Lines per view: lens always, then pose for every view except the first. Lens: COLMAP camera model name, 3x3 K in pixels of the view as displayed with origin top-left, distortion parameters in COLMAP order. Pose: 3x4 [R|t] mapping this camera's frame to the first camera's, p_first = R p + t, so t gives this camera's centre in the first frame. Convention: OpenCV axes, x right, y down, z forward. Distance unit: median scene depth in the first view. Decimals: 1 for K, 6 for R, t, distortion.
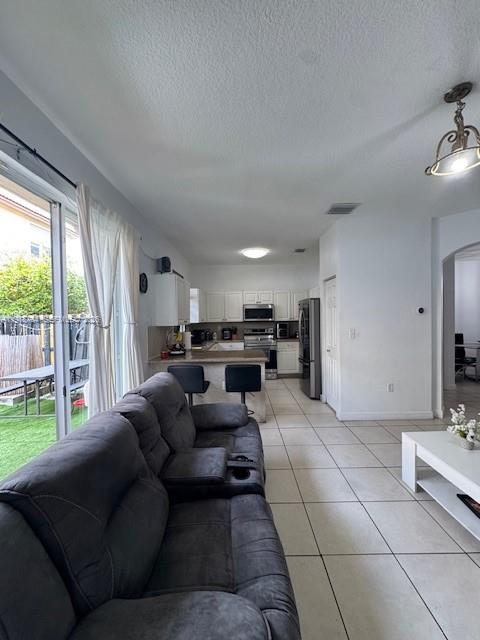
lens RADIAL K [[257.0, 0, 241.2], [0, 257.0, 320.3], [0, 0, 1]] dist [-0.003854, 0.001848]
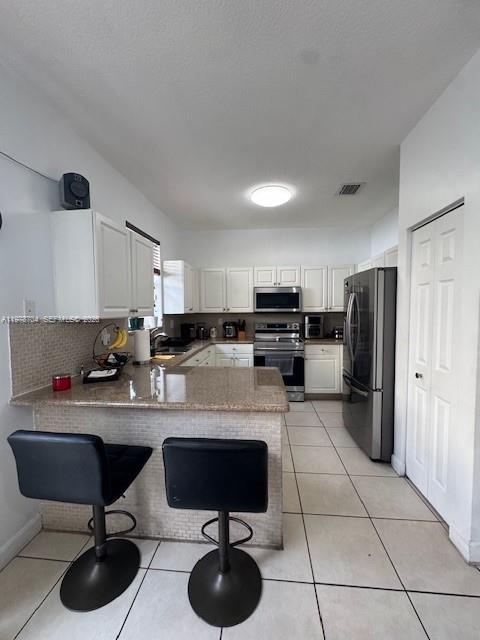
lens RADIAL K [[257.0, 0, 239.7], [0, 257.0, 320.1], [0, 0, 1]] dist [-0.003854, 0.001848]
pose [[0.995452, 0.013356, -0.094325, 0.056837], [-0.010172, 0.999365, 0.034158, 0.003769], [0.094721, -0.033043, 0.994955, 0.541537]]
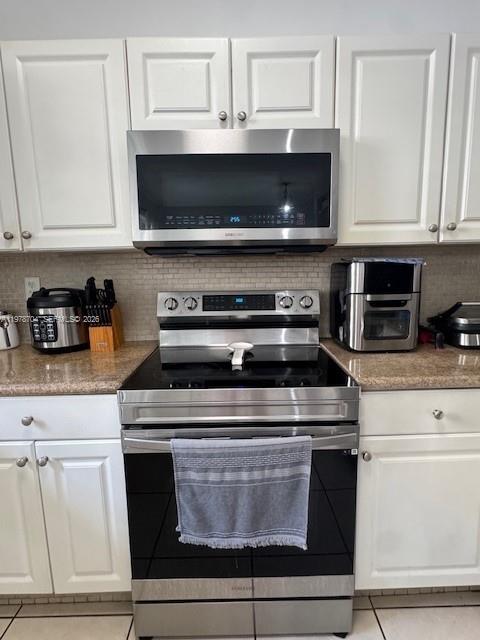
lens RADIAL K [[330.3, 0, 242.1], [0, 330.3, 322.4], [0, 0, 1]] dist [-0.030734, -0.000545]
pose [[0.999996, -0.001284, 0.002586, 0.117866], [0.000904, 0.989909, 0.141702, 0.036061], [-0.002742, -0.141699, 0.989906, 1.313700]]
